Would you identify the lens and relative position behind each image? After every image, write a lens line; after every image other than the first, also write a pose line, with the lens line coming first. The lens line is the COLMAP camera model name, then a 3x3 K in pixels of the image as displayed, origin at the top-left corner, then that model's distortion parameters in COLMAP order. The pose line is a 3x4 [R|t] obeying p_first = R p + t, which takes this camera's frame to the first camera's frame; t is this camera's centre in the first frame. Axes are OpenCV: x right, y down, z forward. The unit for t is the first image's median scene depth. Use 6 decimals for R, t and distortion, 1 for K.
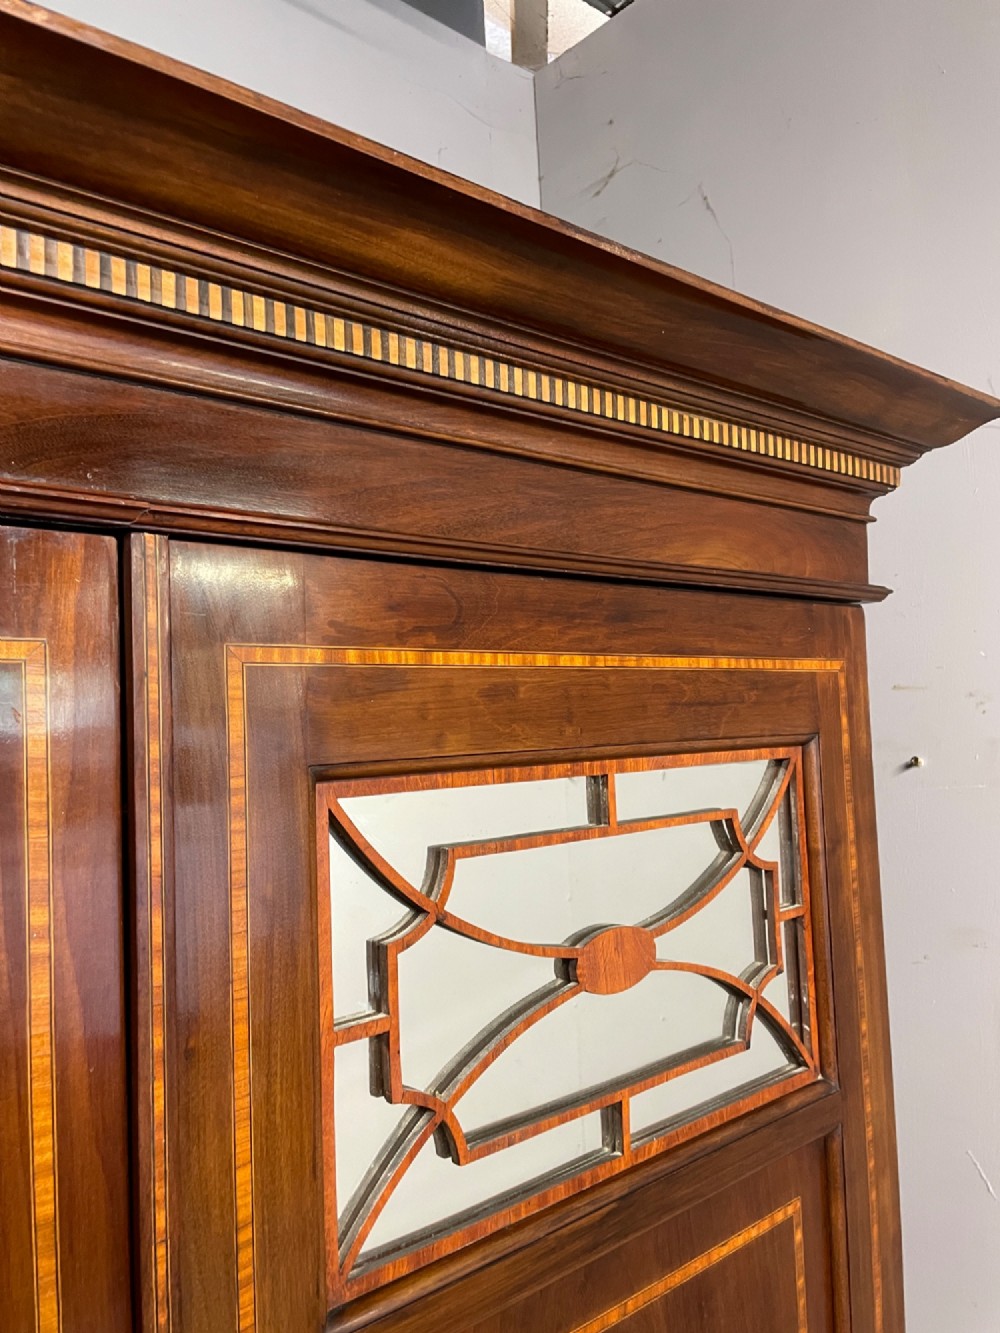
lens RADIAL K [[1012.2, 0, 507.4], [0, 1012.2, 671.3], [0, 0, 1]] dist [0.095048, -0.120241]
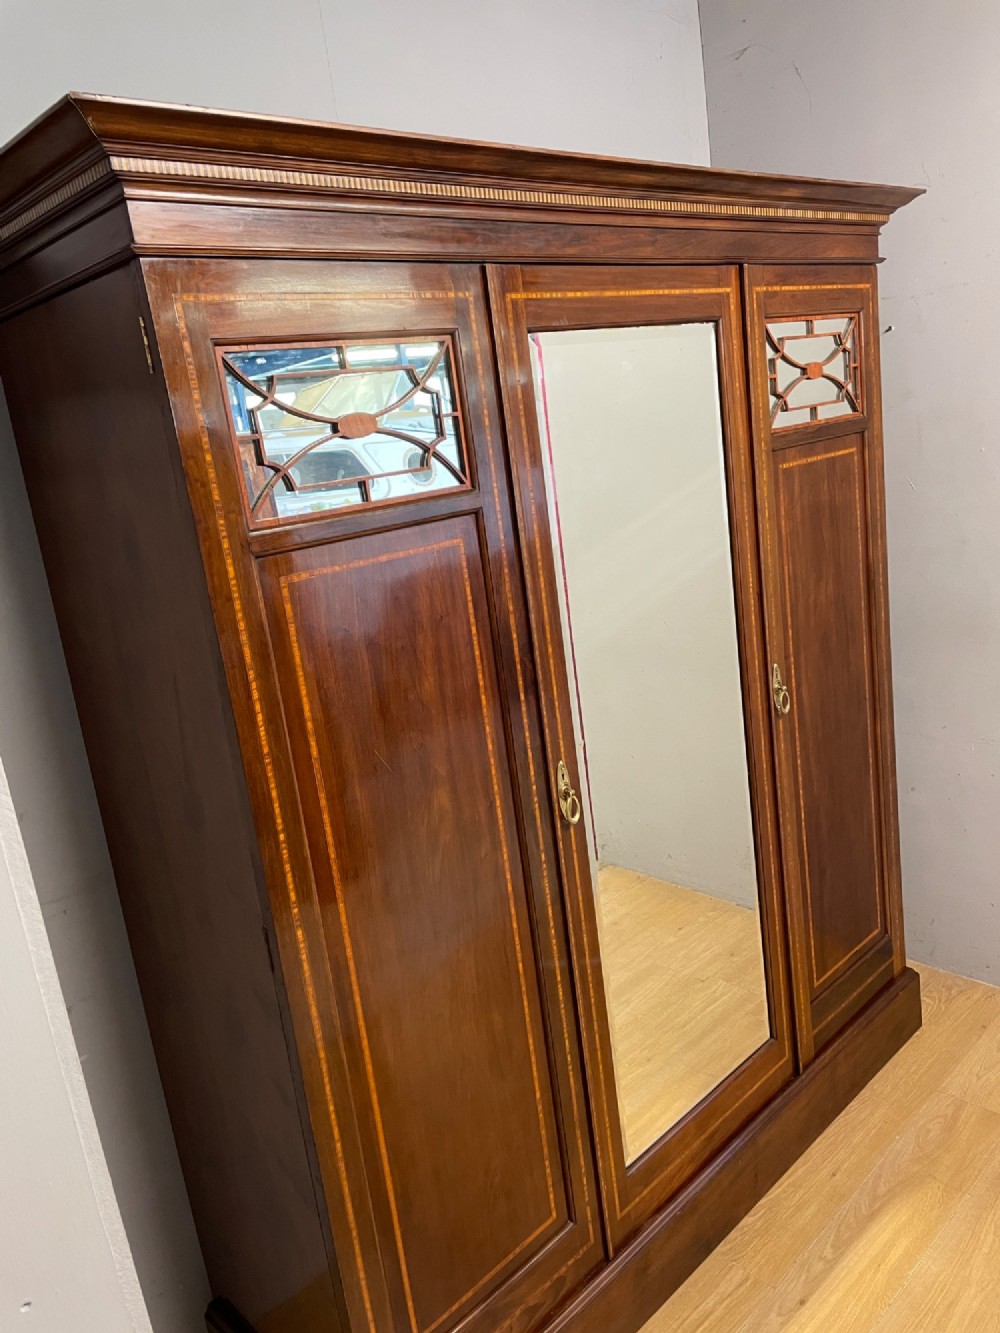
lens RADIAL K [[1012.2, 0, 496.2], [0, 1012.2, 657.1], [0, 0, 1]] dist [0.098933, -0.125841]
pose [[0.995371, -0.095640, 0.009494, -1.137376], [0.089551, 0.958770, 0.269704, 0.157302], [-0.034897, -0.267605, 0.962896, -2.752241]]
